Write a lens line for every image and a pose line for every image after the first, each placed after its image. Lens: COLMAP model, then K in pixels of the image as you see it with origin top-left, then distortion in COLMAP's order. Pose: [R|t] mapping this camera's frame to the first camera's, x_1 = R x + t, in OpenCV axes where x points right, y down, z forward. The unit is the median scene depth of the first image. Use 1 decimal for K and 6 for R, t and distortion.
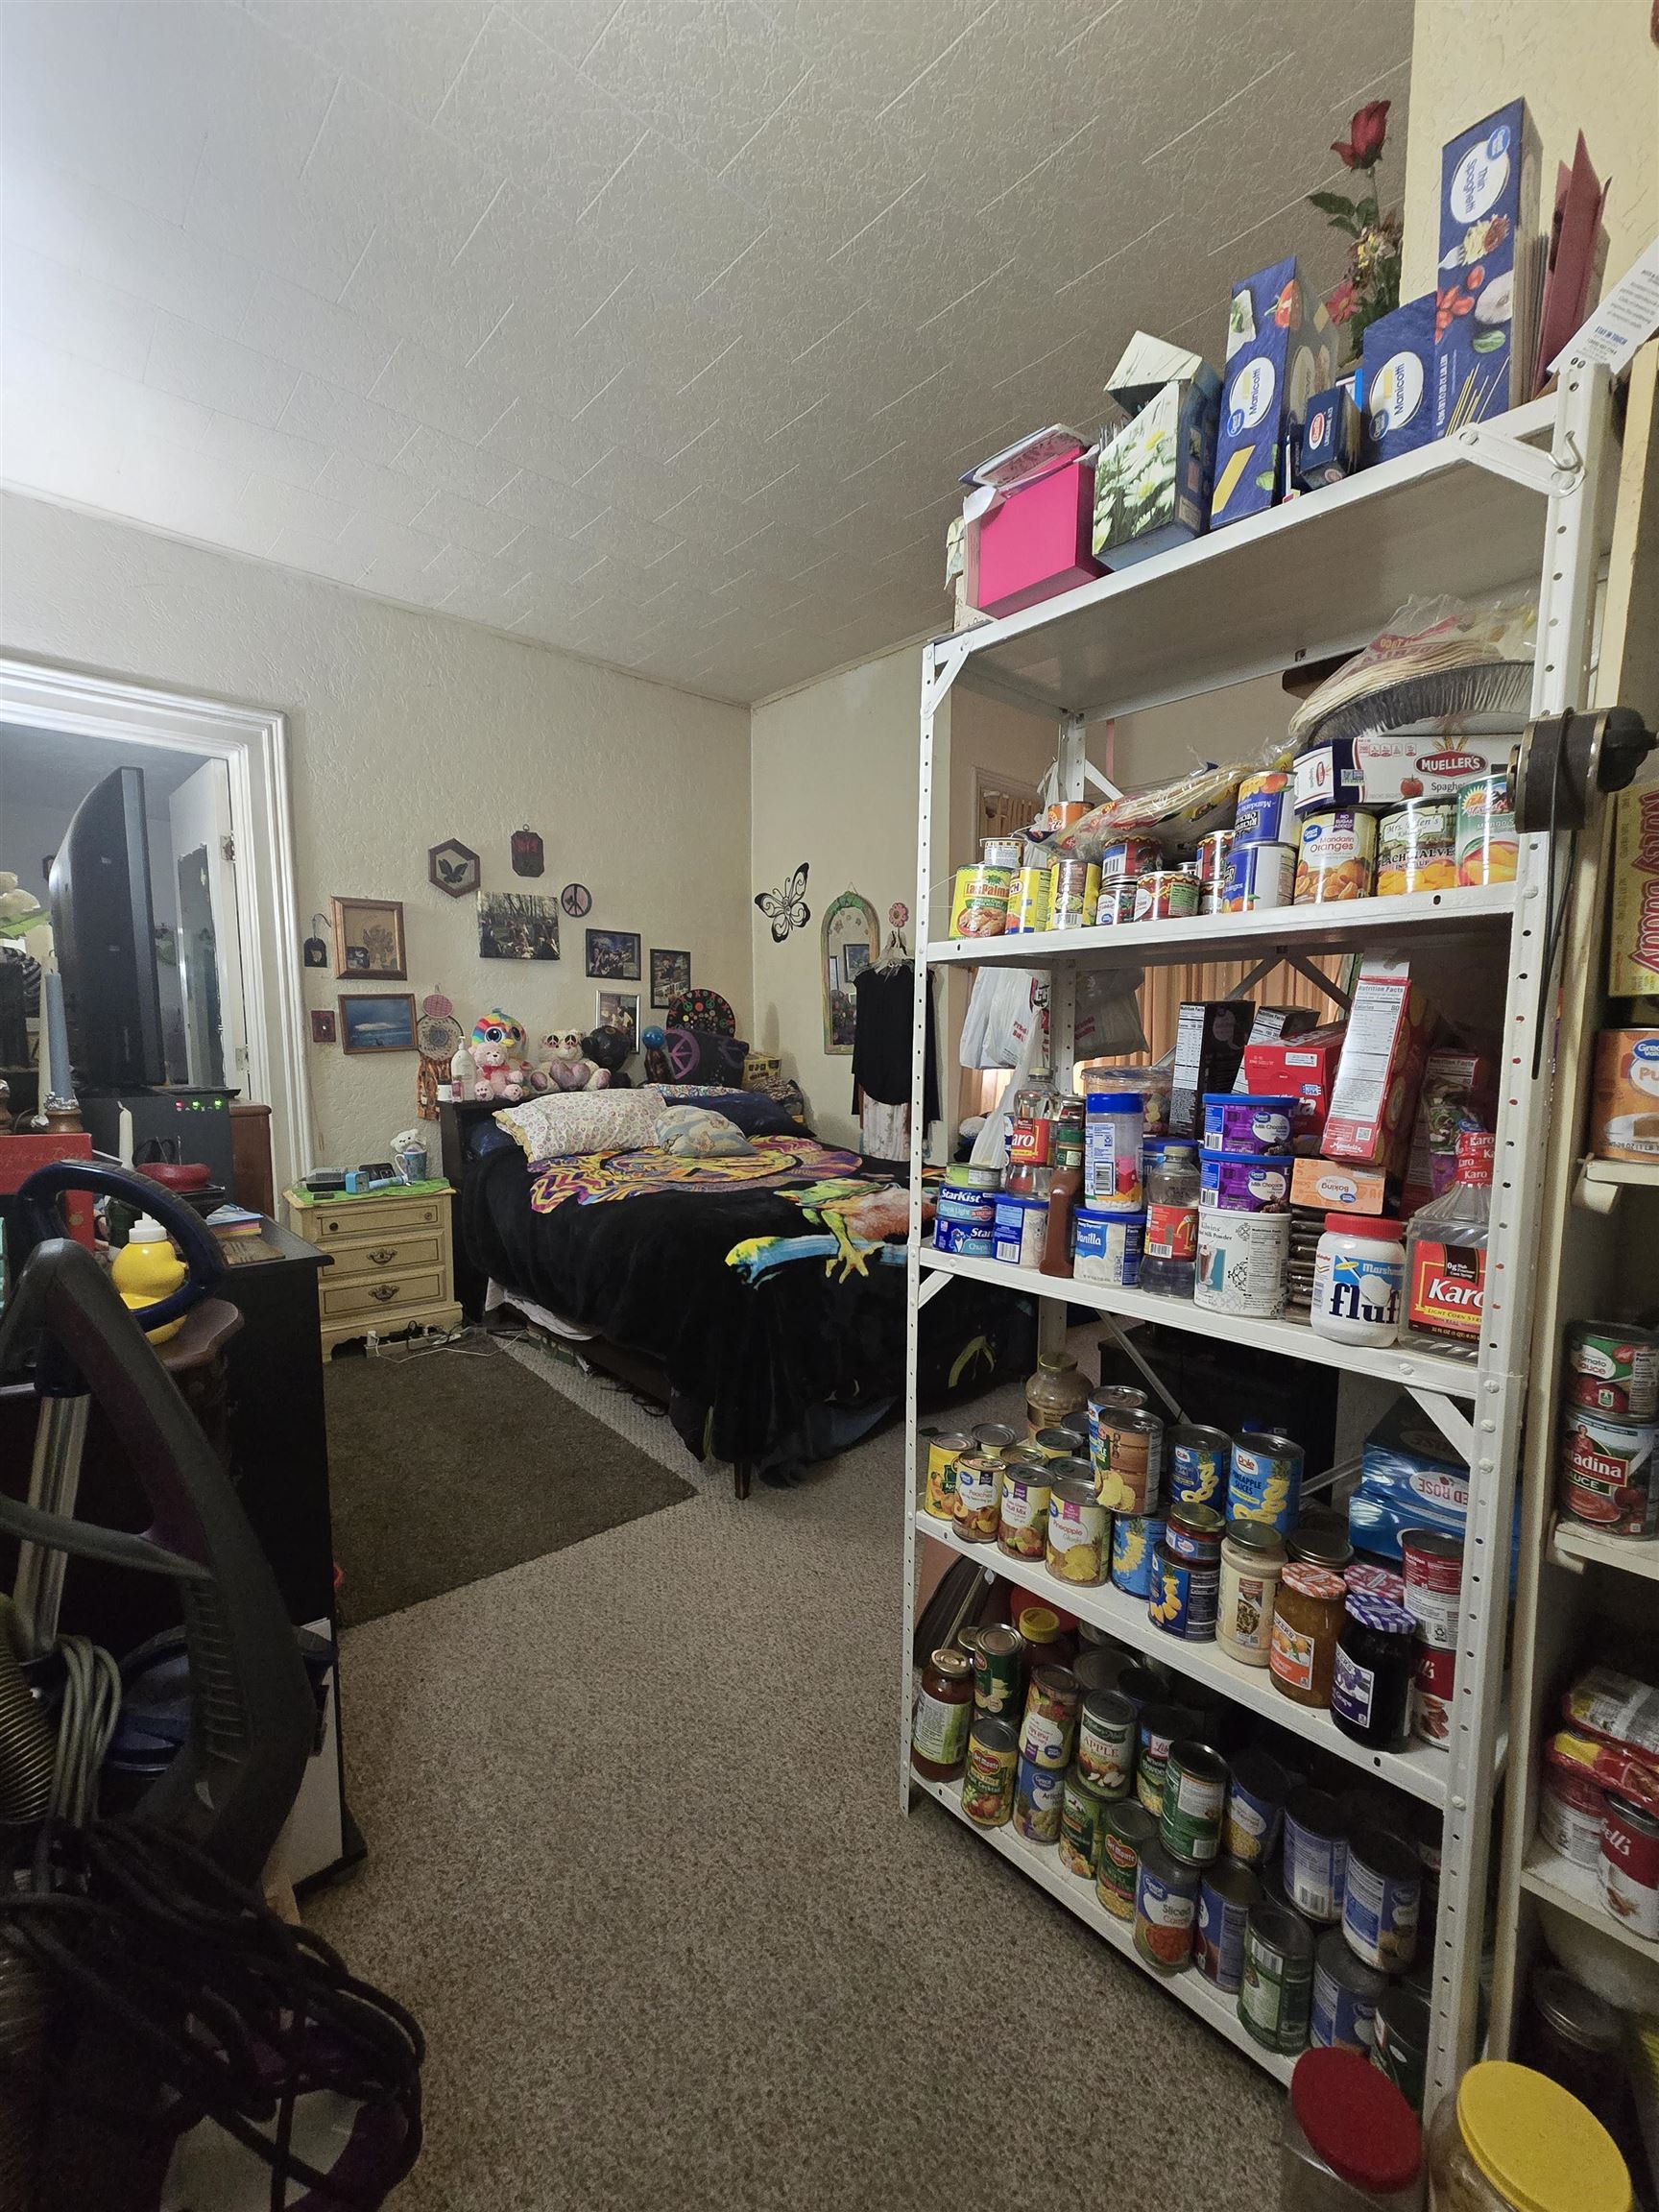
lens RADIAL K [[900.5, 0, 844.6], [0, 900.5, 1112.8], [0, 0, 1]] dist [-0.002250, 0.000917]
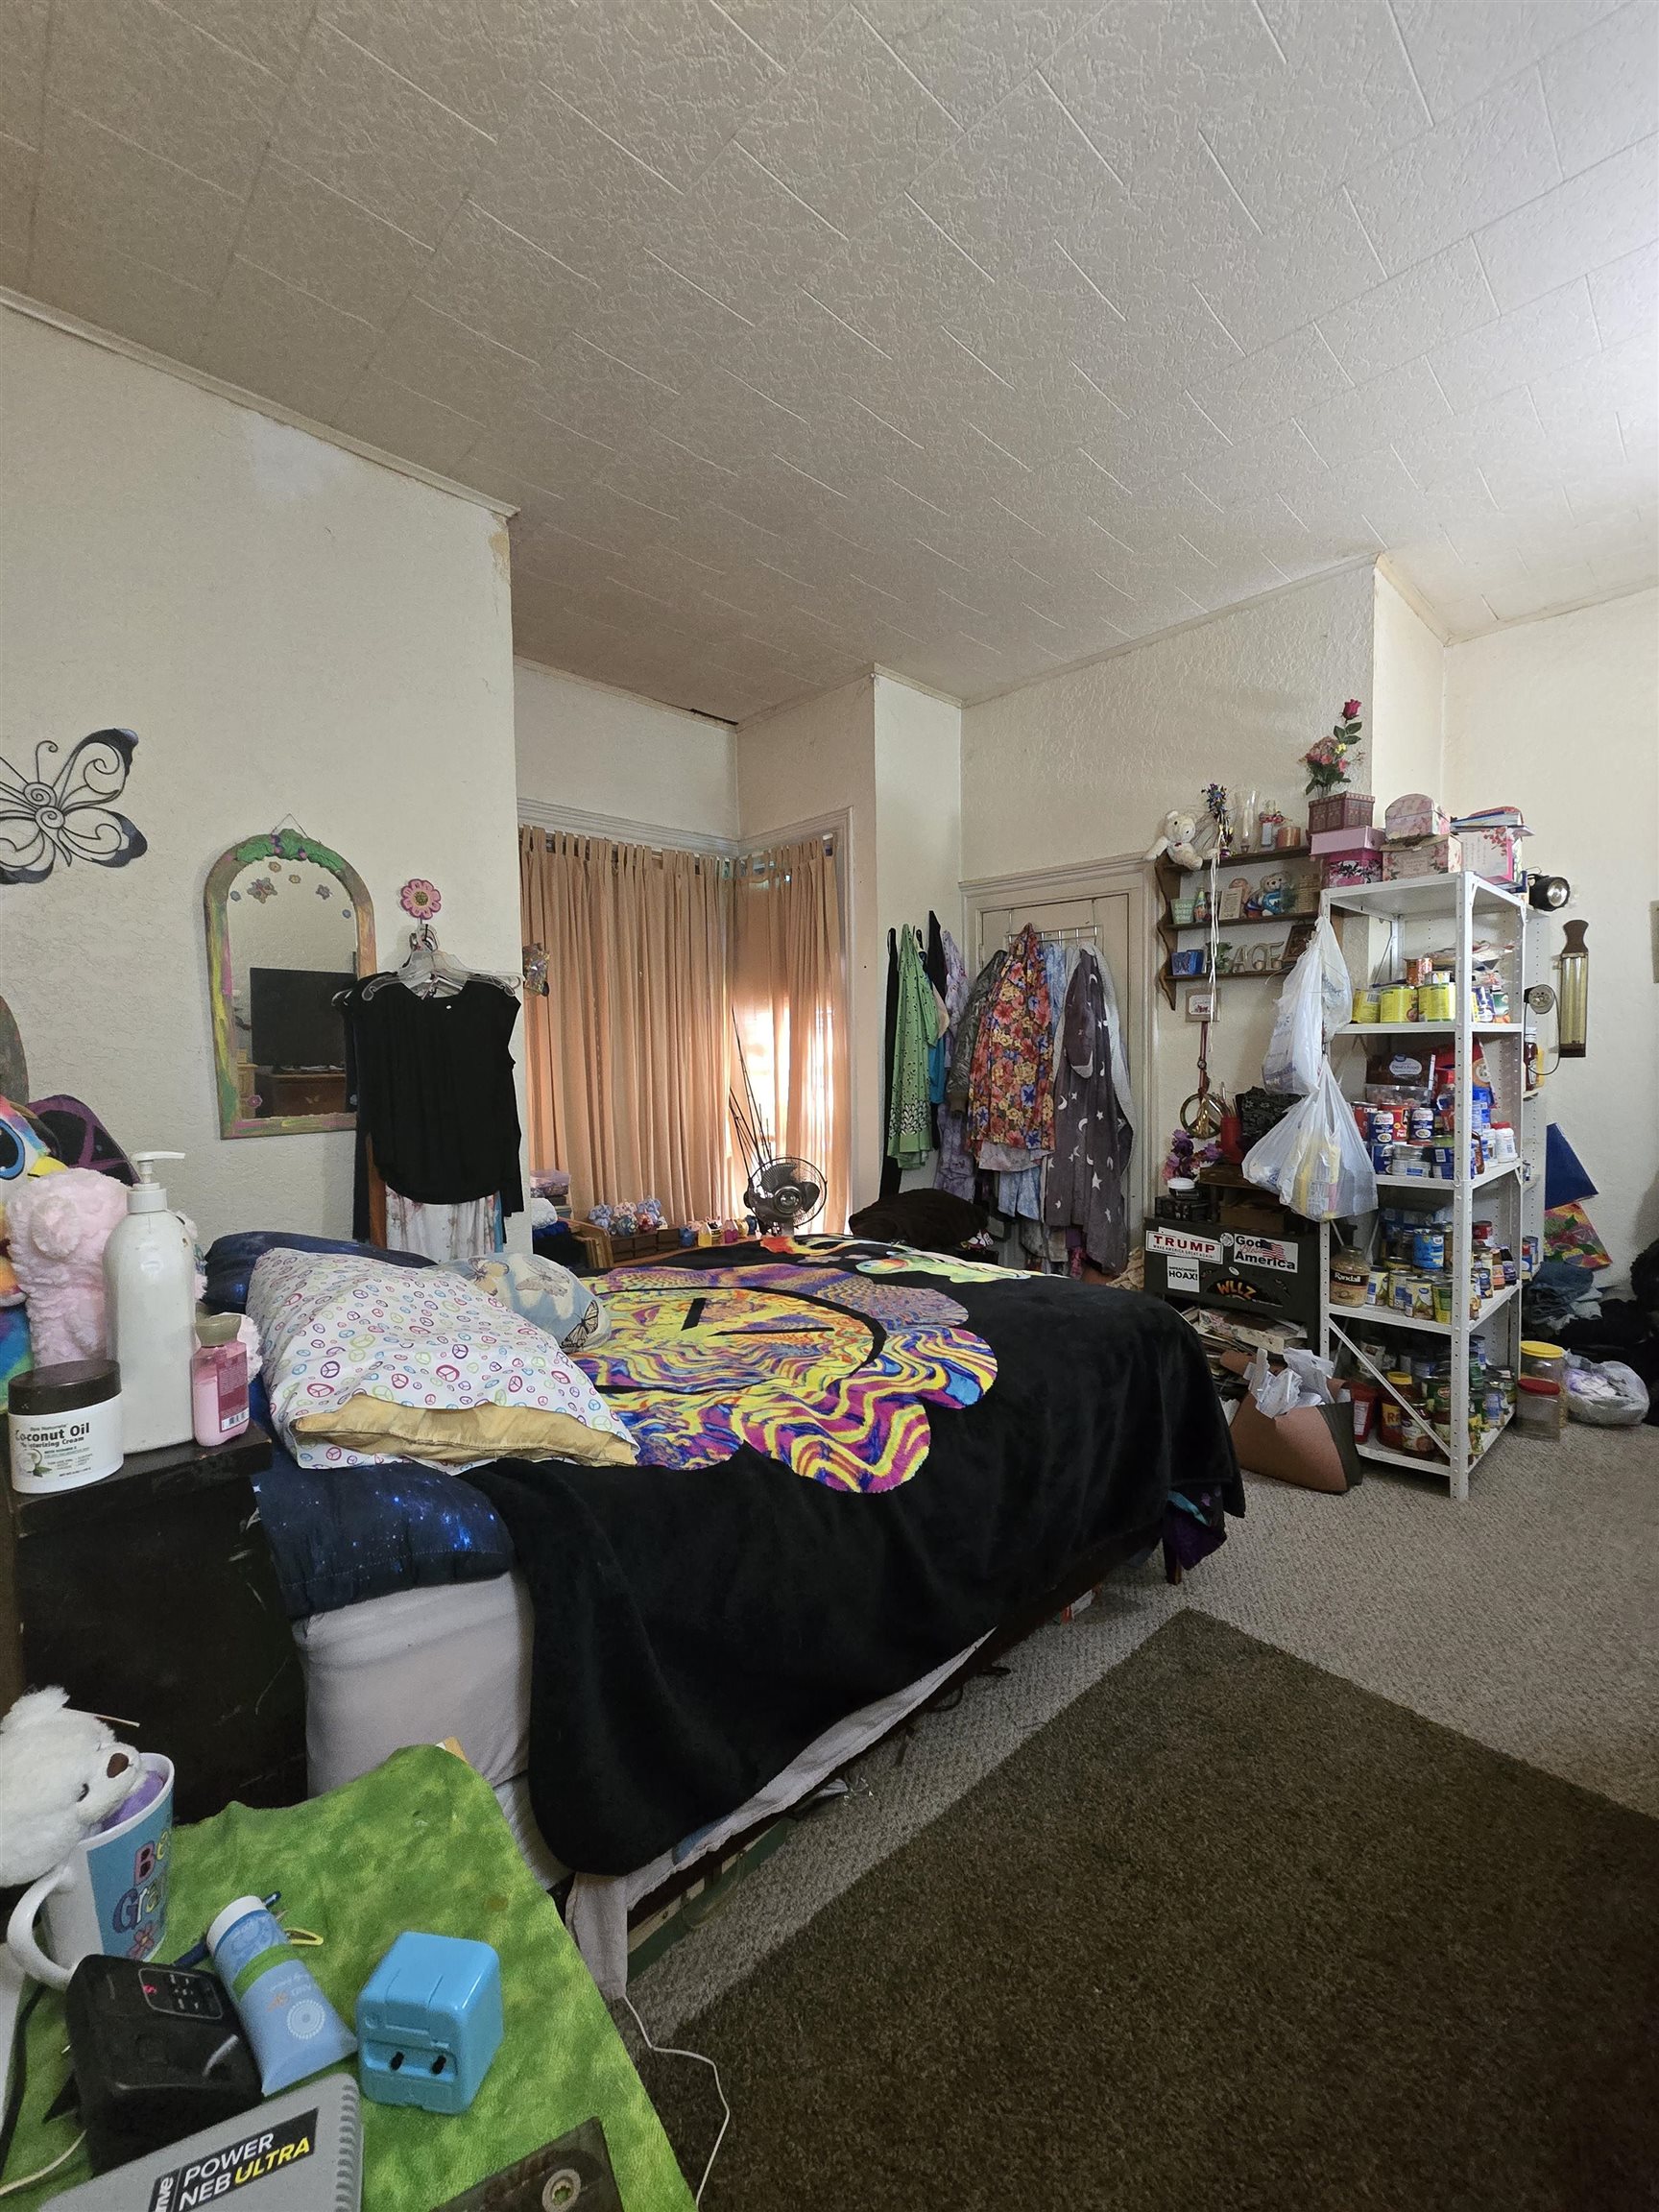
lens RADIAL K [[900.5, 0, 844.6], [0, 900.5, 1112.8], [0, 0, 1]] dist [-0.002250, 0.000917]
pose [[-0.006190, -0.059707, 0.998197, -0.555826], [0.109424, 0.992181, 0.060026, -0.077743], [-0.993976, 0.109598, 0.000392, 0.711301]]
